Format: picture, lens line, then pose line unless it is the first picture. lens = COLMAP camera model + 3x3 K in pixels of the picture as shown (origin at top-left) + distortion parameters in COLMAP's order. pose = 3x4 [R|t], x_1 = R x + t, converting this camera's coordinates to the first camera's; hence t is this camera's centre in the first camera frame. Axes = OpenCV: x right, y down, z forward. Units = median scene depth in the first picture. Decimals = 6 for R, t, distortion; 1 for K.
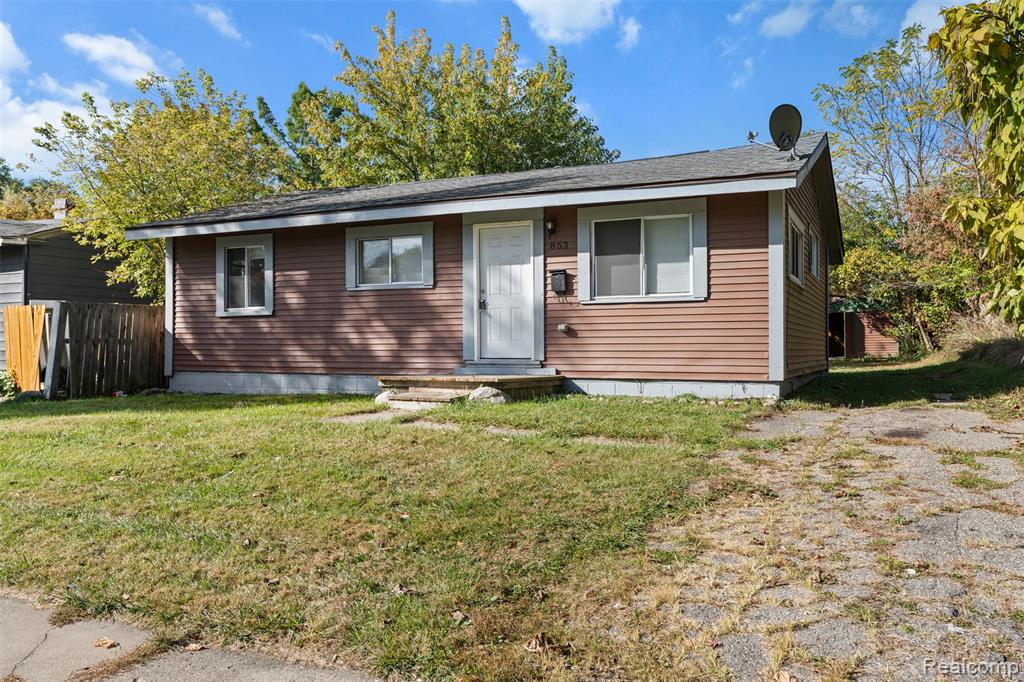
lens RADIAL K [[818.3, 0, 512.3], [0, 818.3, 343.8], [0, 0, 1]] dist [0.002403, 0.001563]
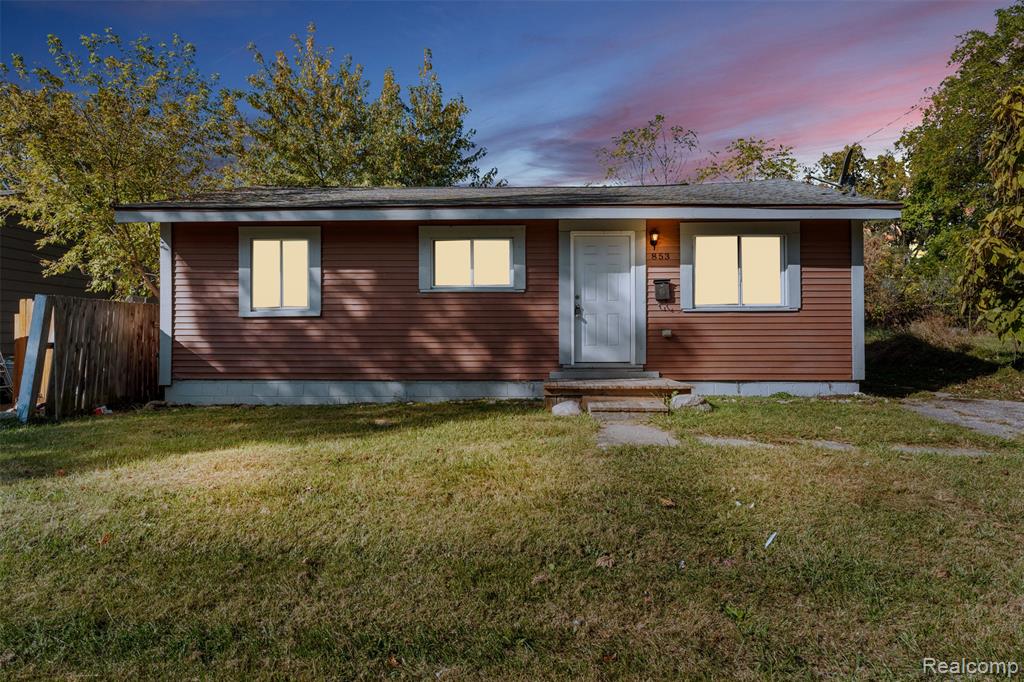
lens RADIAL K [[630.5, 0, 512.0], [0, 630.5, 338.7], [0, 0, 1]] dist [-0.011812, -0.002486]
pose [[0.914183, 0.000800, 0.405300, -0.428607], [-0.001068, 0.999999, 0.000434, -0.012299], [-0.405300, -0.000830, 0.914183, 0.309796]]
